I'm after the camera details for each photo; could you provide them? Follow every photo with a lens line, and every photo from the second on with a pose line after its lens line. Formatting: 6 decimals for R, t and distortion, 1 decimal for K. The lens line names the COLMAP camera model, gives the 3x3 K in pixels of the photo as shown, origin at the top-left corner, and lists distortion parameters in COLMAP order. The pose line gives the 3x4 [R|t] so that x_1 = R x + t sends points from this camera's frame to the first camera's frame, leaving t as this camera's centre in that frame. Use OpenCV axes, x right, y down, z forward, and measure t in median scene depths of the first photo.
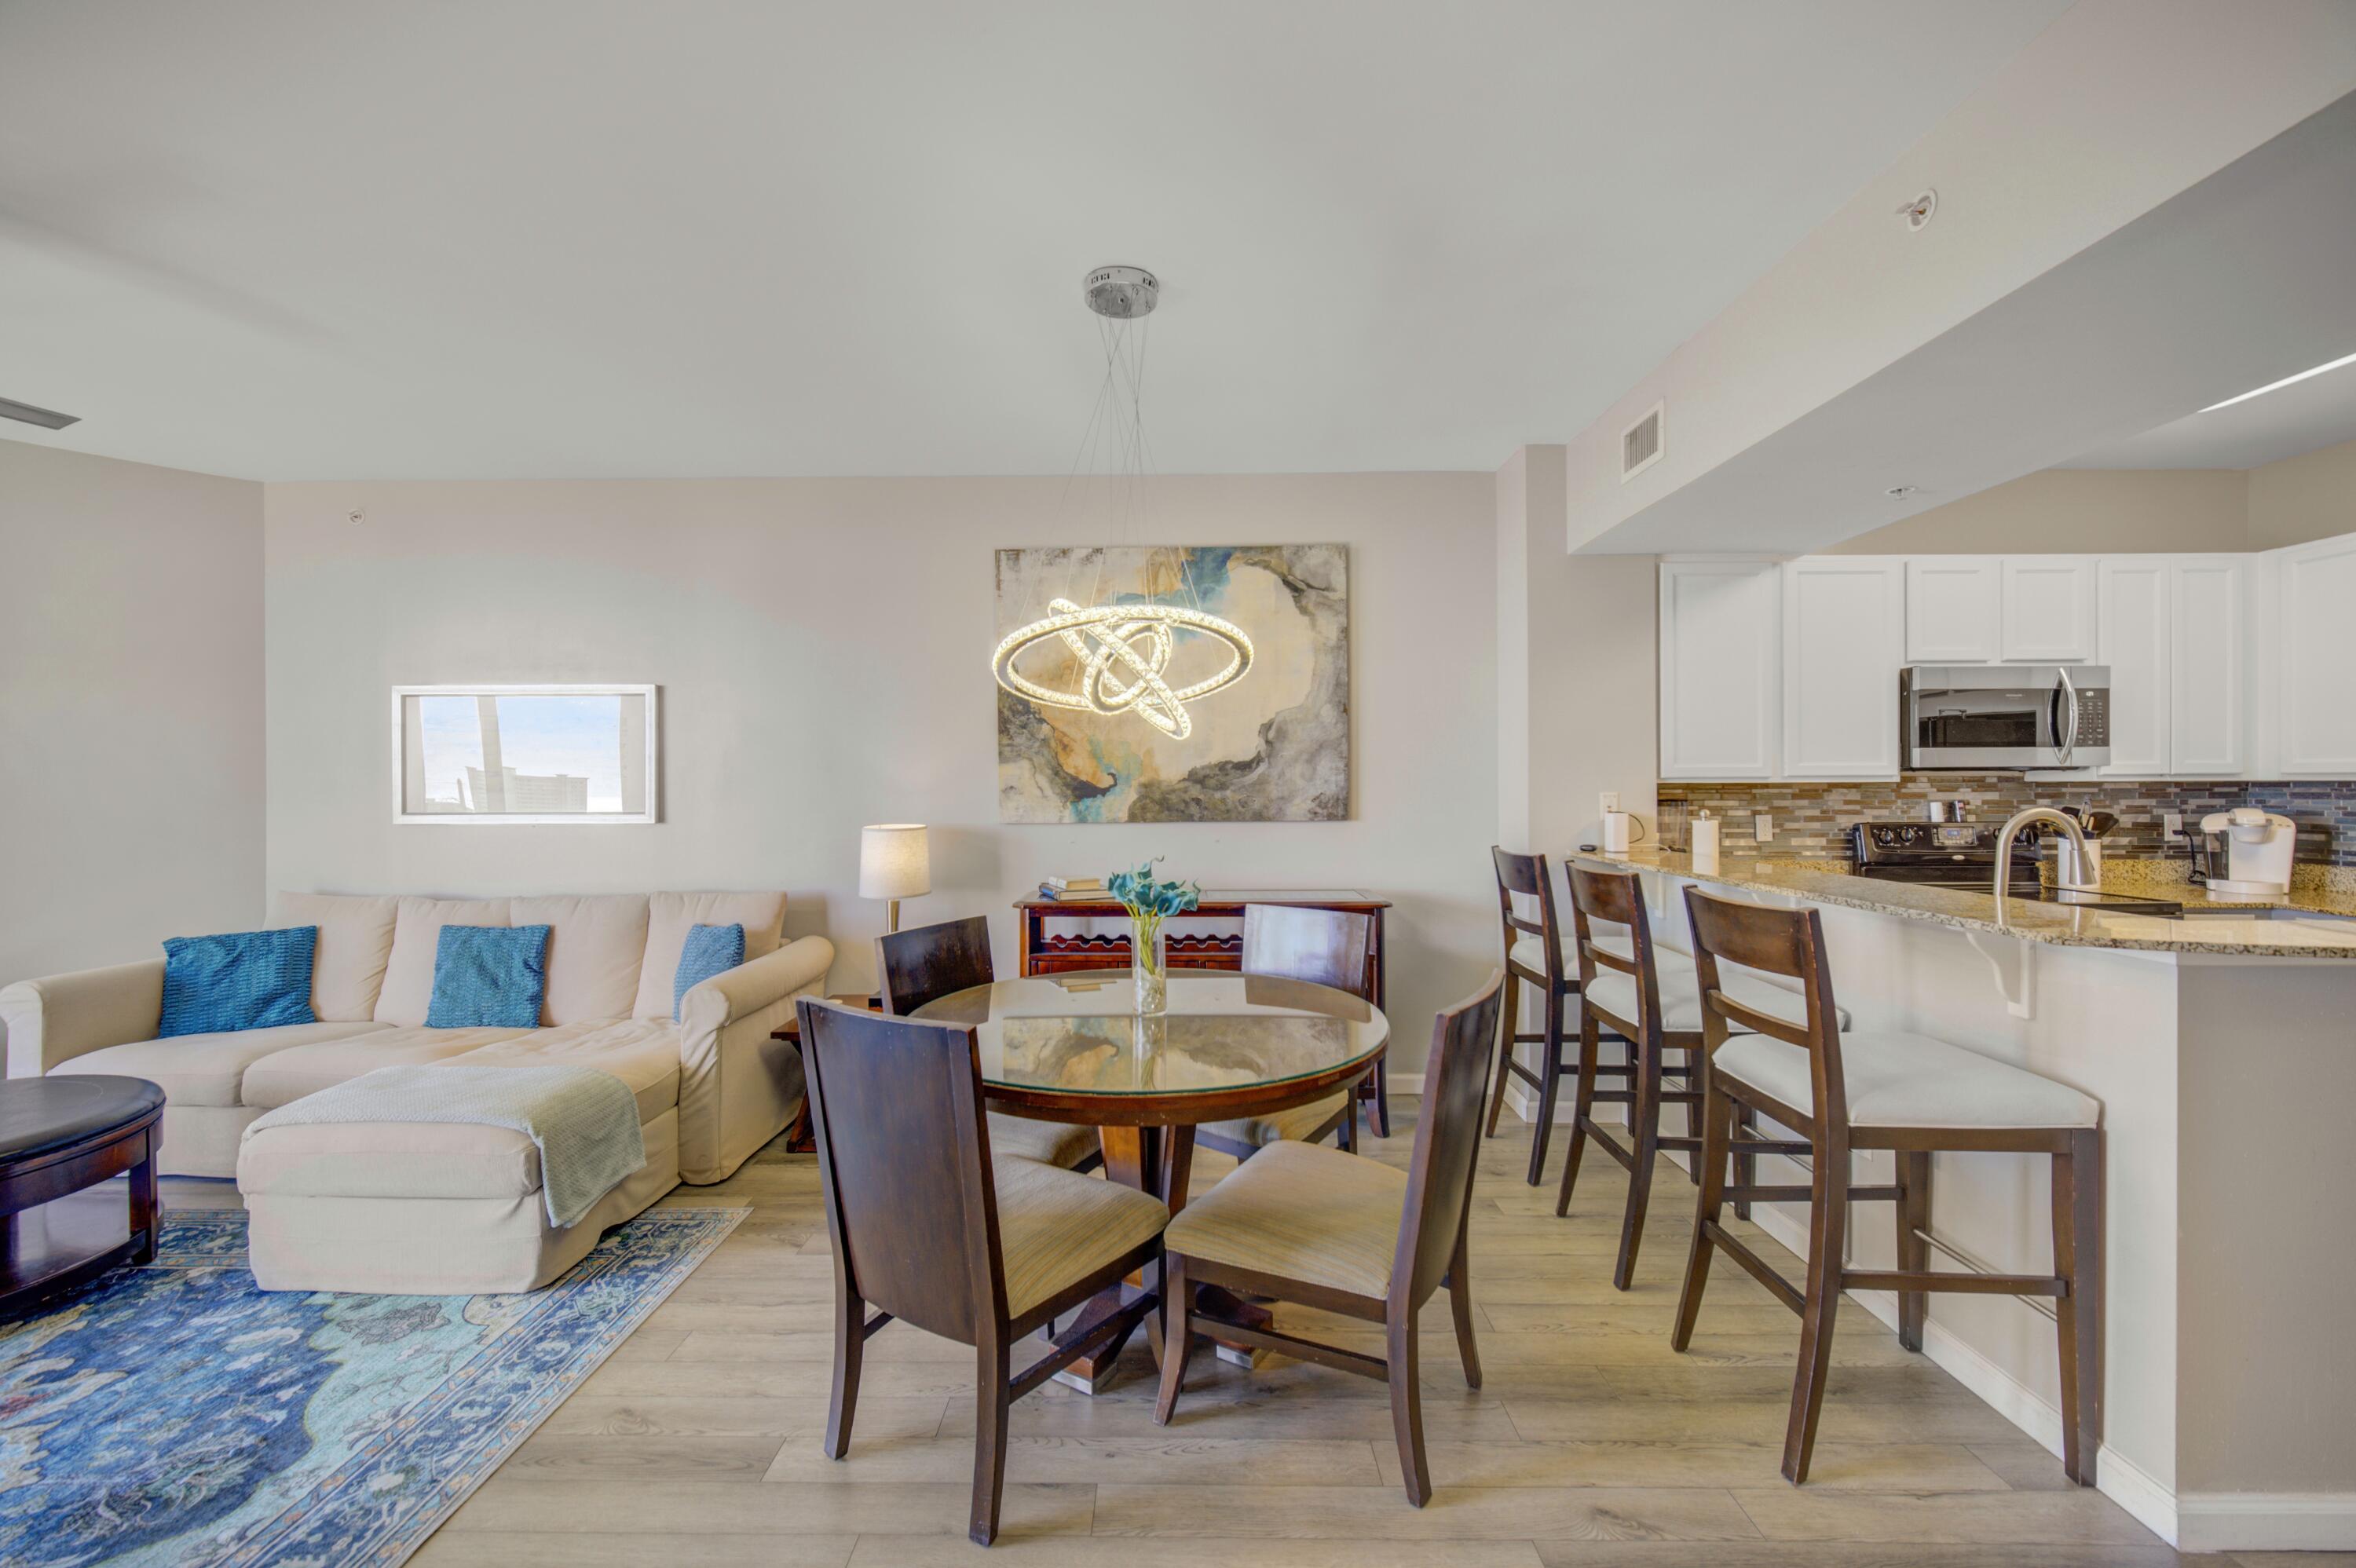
lens RADIAL K [[937.5, 0, 1167.8], [0, 937.5, 783.0], [0, 0, 1]] dist [-0.004033, 0.001406]
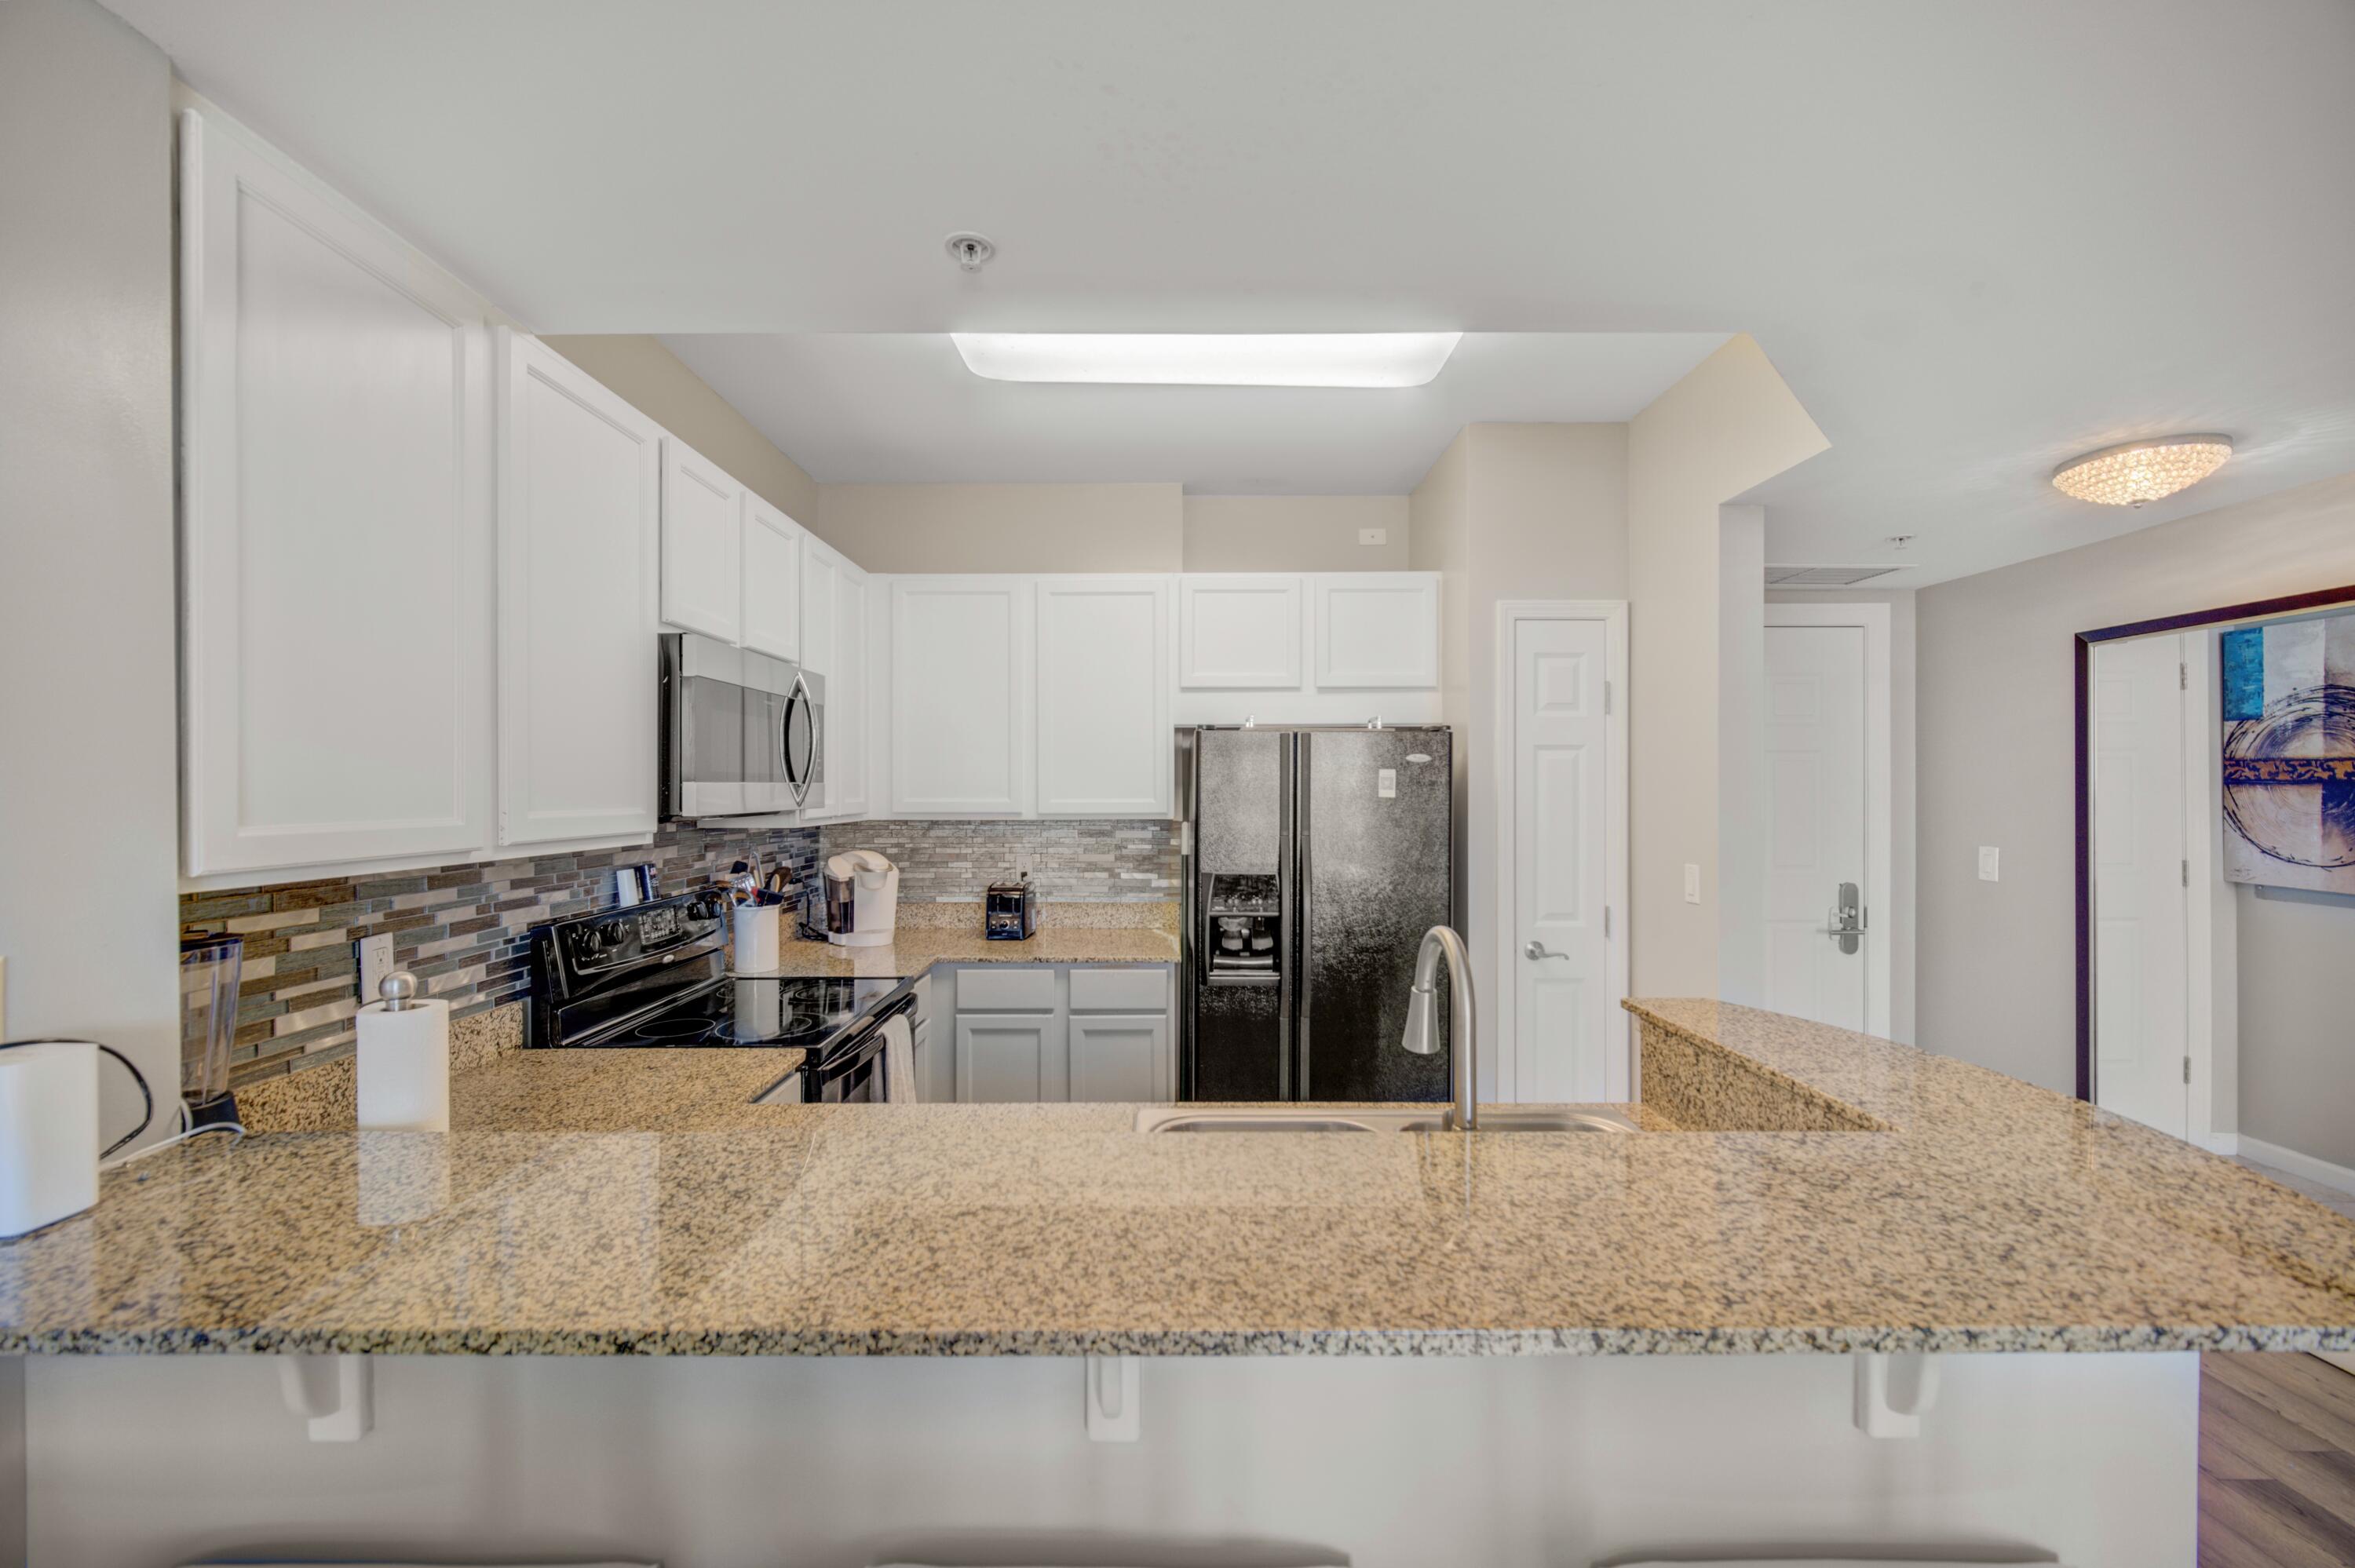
lens RADIAL K [[934.5, 0, 1165.2], [0, 934.5, 789.0], [0, 0, 1]] dist [-0.004030, 0.001122]
pose [[-0.001514, 0.000808, 0.999999, 0.237471], [-0.000342, 1.000000, -0.000808, -0.031102], [-0.999999, -0.000343, -0.001514, 0.680658]]
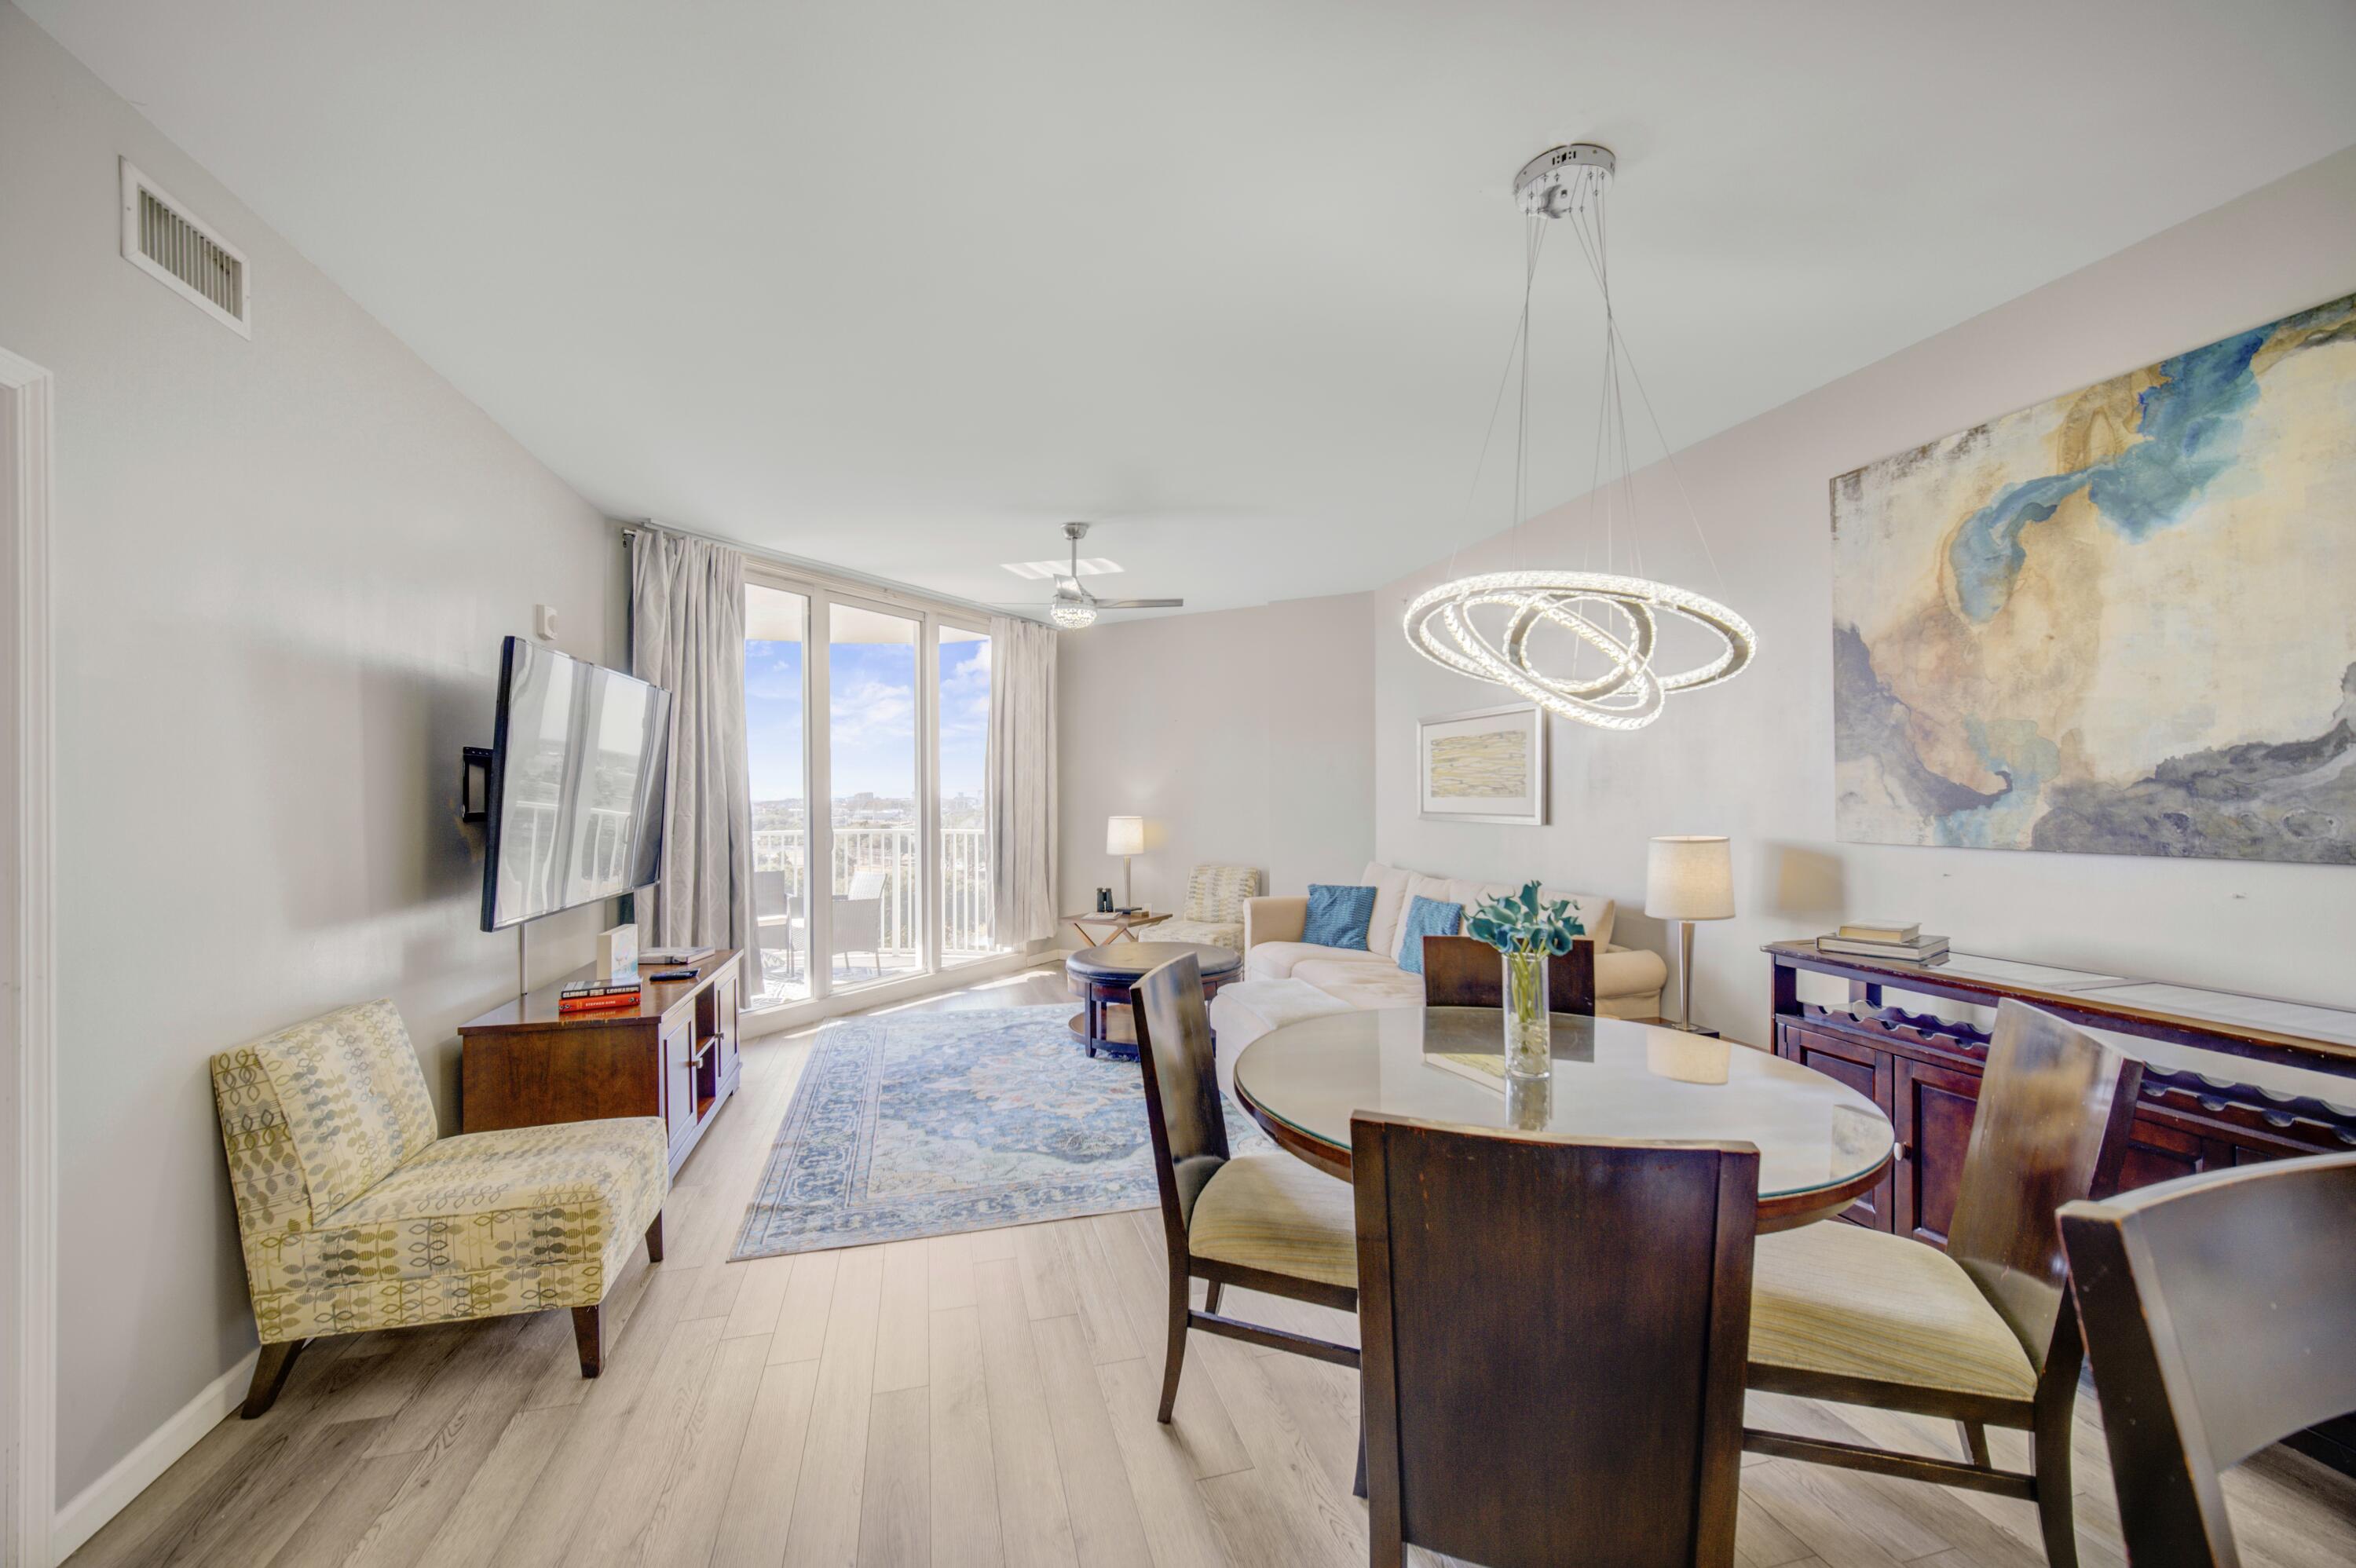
lens RADIAL K [[935.0, 0, 1171.9], [0, 935.0, 792.9], [0, 0, 1]] dist [-0.004030, 0.001122]
pose [[0.269741, 0.002221, -0.962930, 0.414416], [0.004137, 0.999985, 0.003466, -0.000546], [0.962924, -0.004918, 0.269728, 0.296364]]
